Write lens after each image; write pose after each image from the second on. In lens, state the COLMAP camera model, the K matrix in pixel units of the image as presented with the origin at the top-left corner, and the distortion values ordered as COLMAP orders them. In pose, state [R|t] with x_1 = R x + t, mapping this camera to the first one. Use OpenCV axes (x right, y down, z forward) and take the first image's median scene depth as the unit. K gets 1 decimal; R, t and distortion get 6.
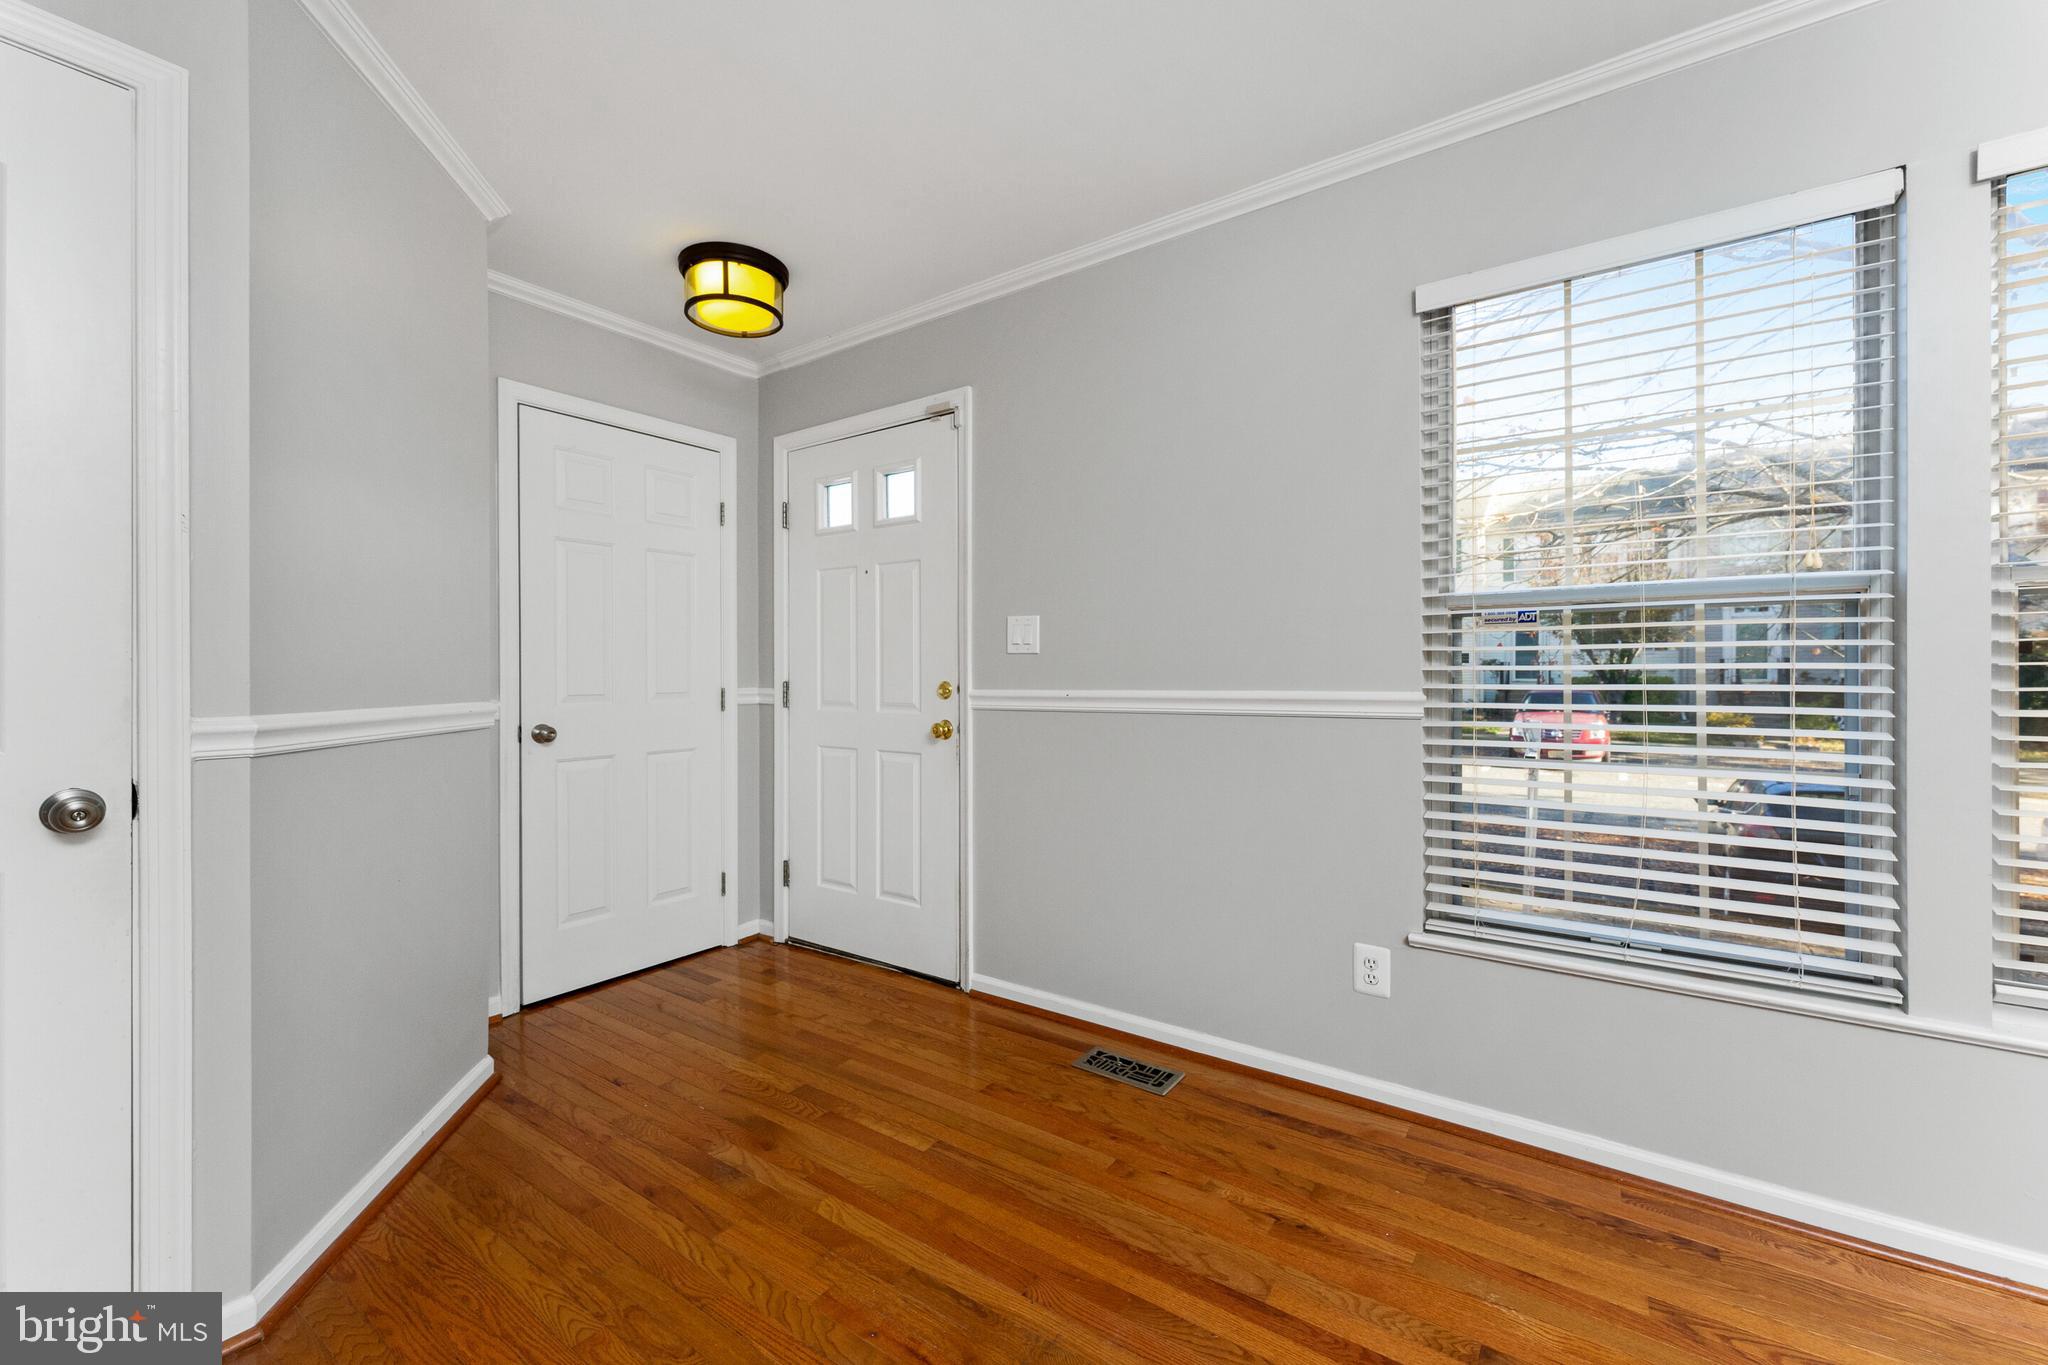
lens RADIAL K [[830.1, 0, 1029.3], [0, 830.1, 677.7], [0, 0, 1]] dist [-0.001914, -0.000061]
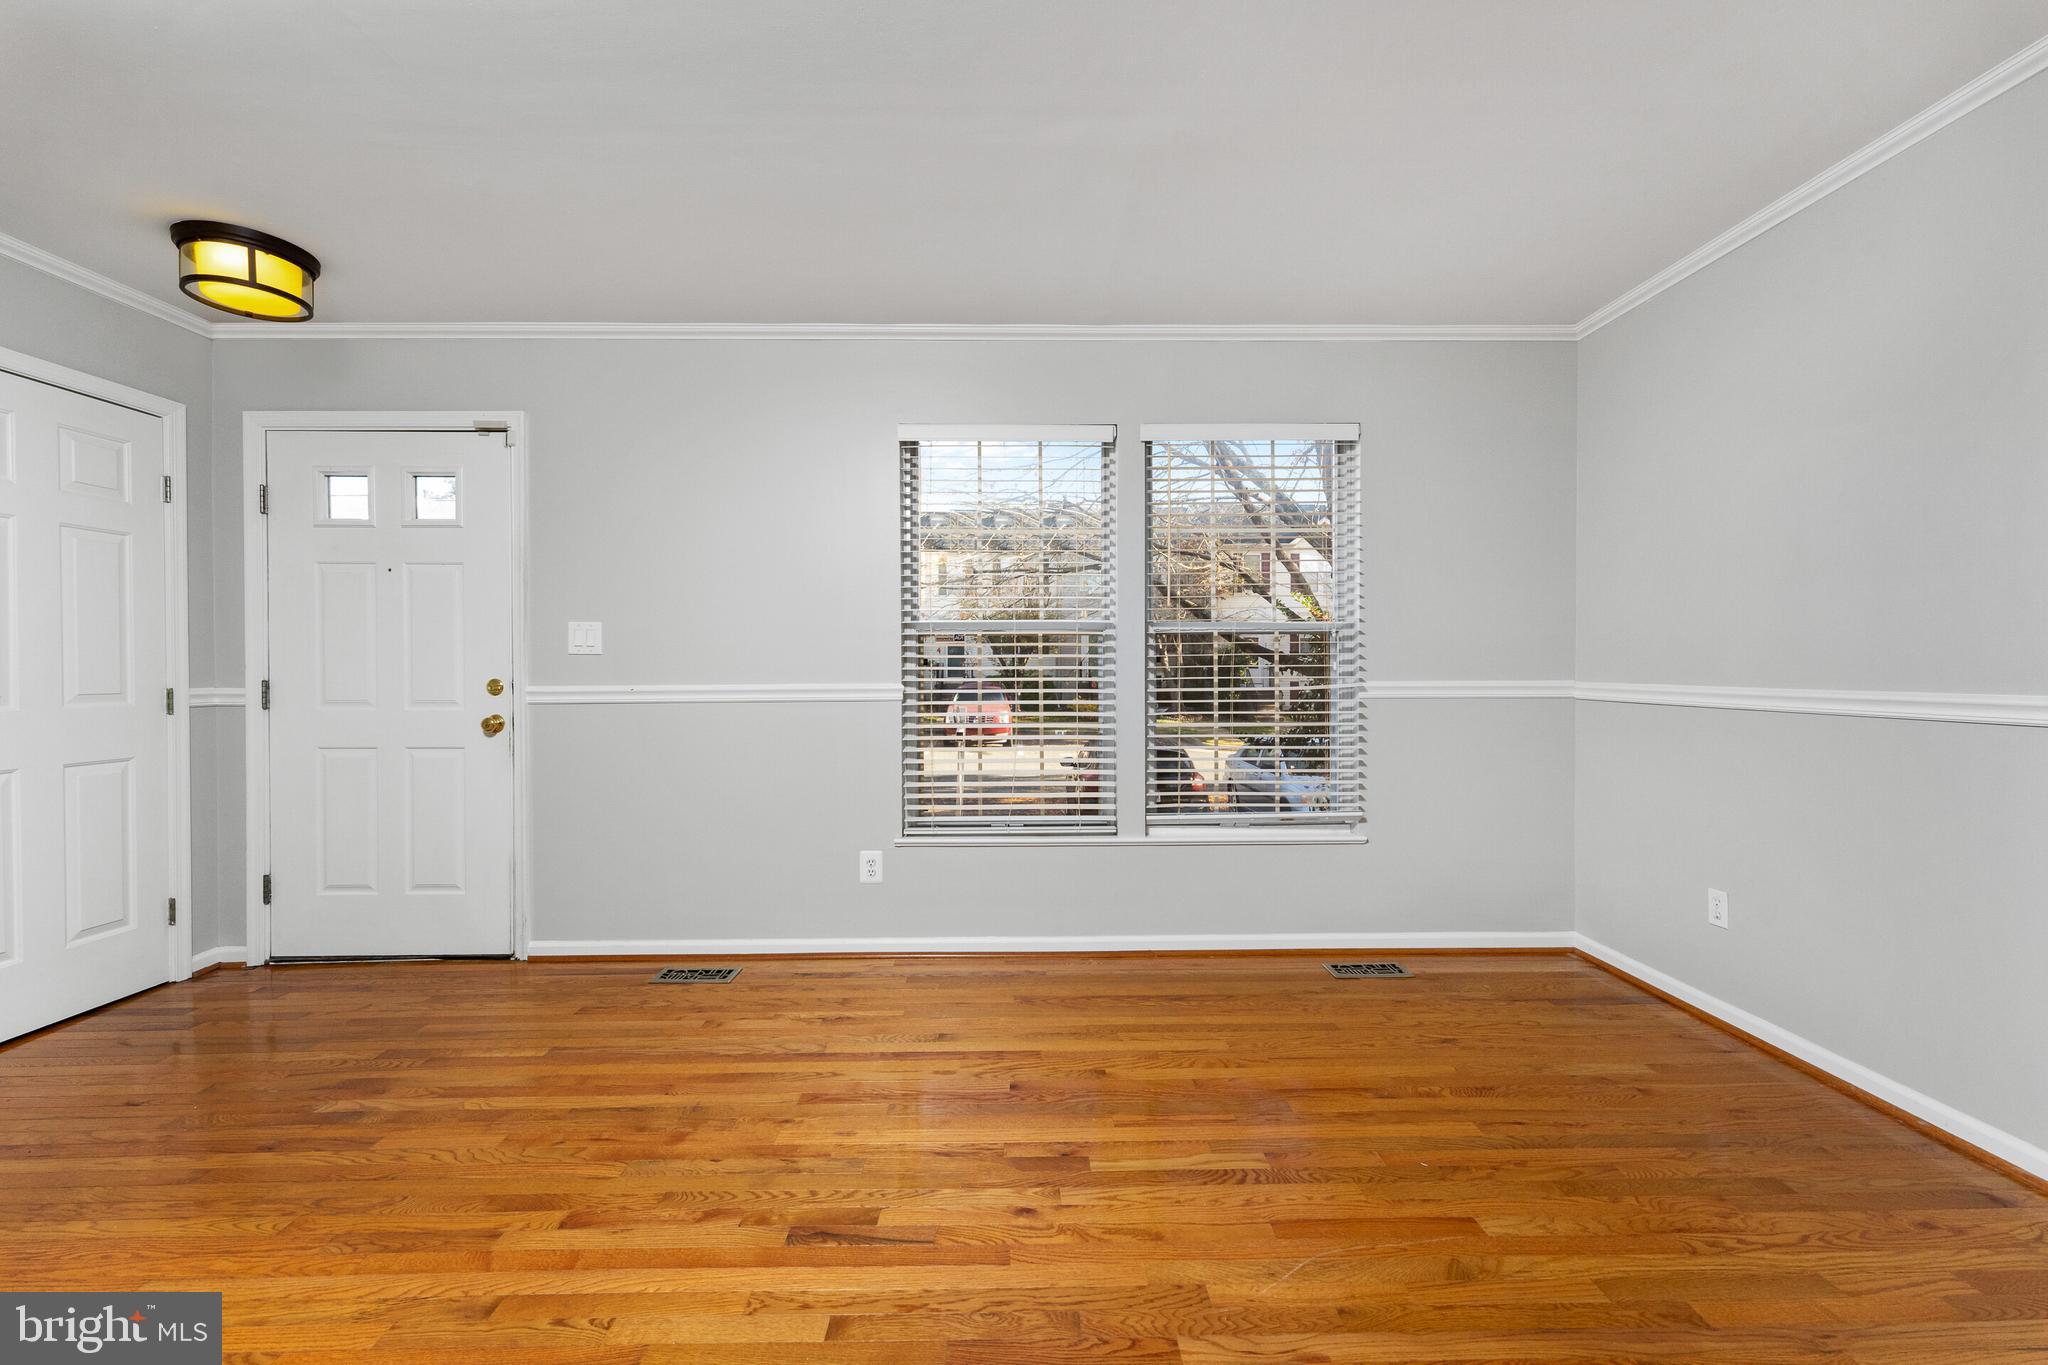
lens RADIAL K [[830.1, 0, 1029.3], [0, 830.1, 677.7], [0, 0, 1]] dist [-0.001914, -0.000061]
pose [[0.808779, -0.003225, 0.588104, -0.198247], [0.002895, 0.999995, 0.001502, 0.003736], [-0.588106, 0.000488, 0.808784, -0.322060]]
